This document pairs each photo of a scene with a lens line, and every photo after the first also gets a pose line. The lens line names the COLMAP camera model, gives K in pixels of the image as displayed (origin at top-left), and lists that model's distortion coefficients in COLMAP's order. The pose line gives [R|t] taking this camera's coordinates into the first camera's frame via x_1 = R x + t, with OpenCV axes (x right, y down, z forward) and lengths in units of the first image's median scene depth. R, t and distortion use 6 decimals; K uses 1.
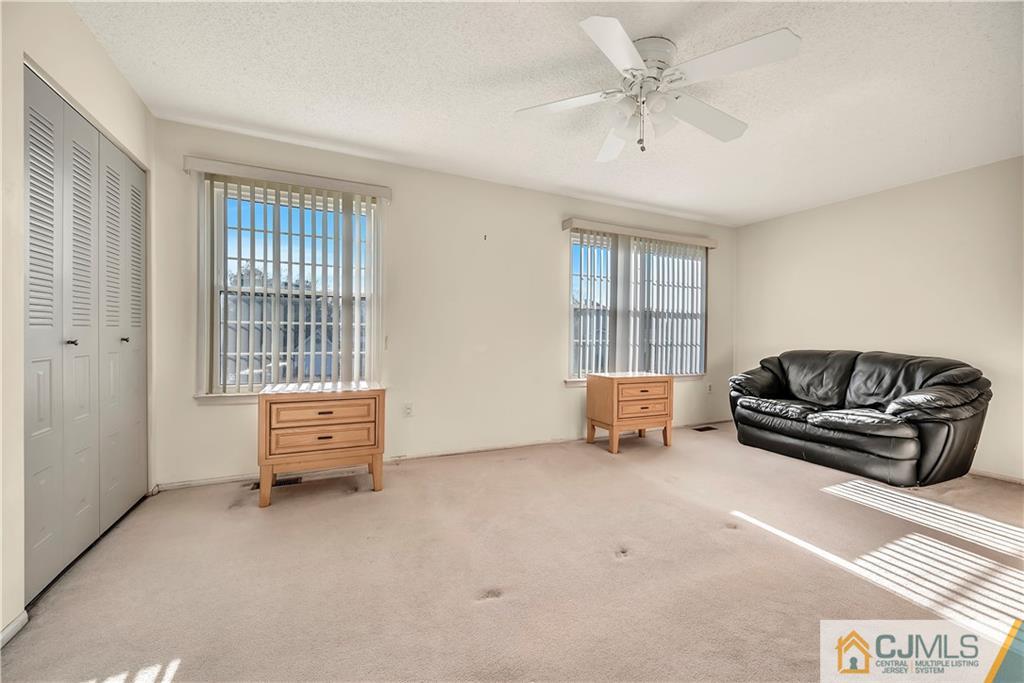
lens RADIAL K [[409.9, 0, 514.8], [0, 409.9, 341.5], [0, 0, 1]] dist [0.001620, 0.000121]
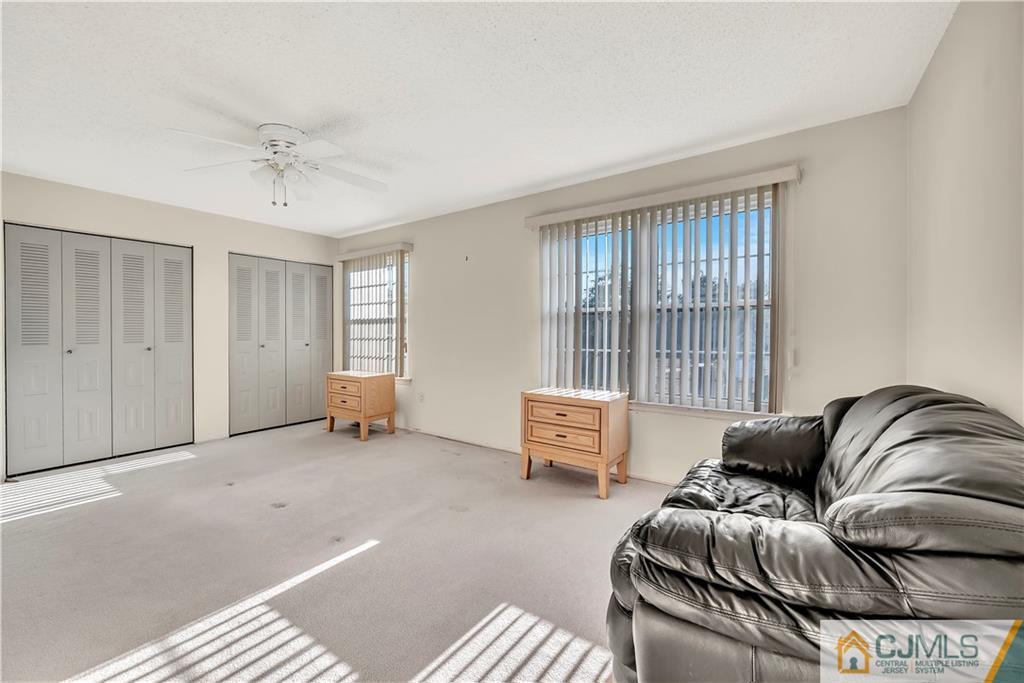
lens RADIAL K [[409.9, 0, 516.3], [0, 409.9, 338.1], [0, 0, 1]] dist [0.001620, 0.000121]
pose [[0.487782, -0.000276, -0.872965, 0.986401], [-0.008285, 0.999953, -0.004945, -0.023249], [0.872926, 0.009645, 0.487757, 0.546776]]
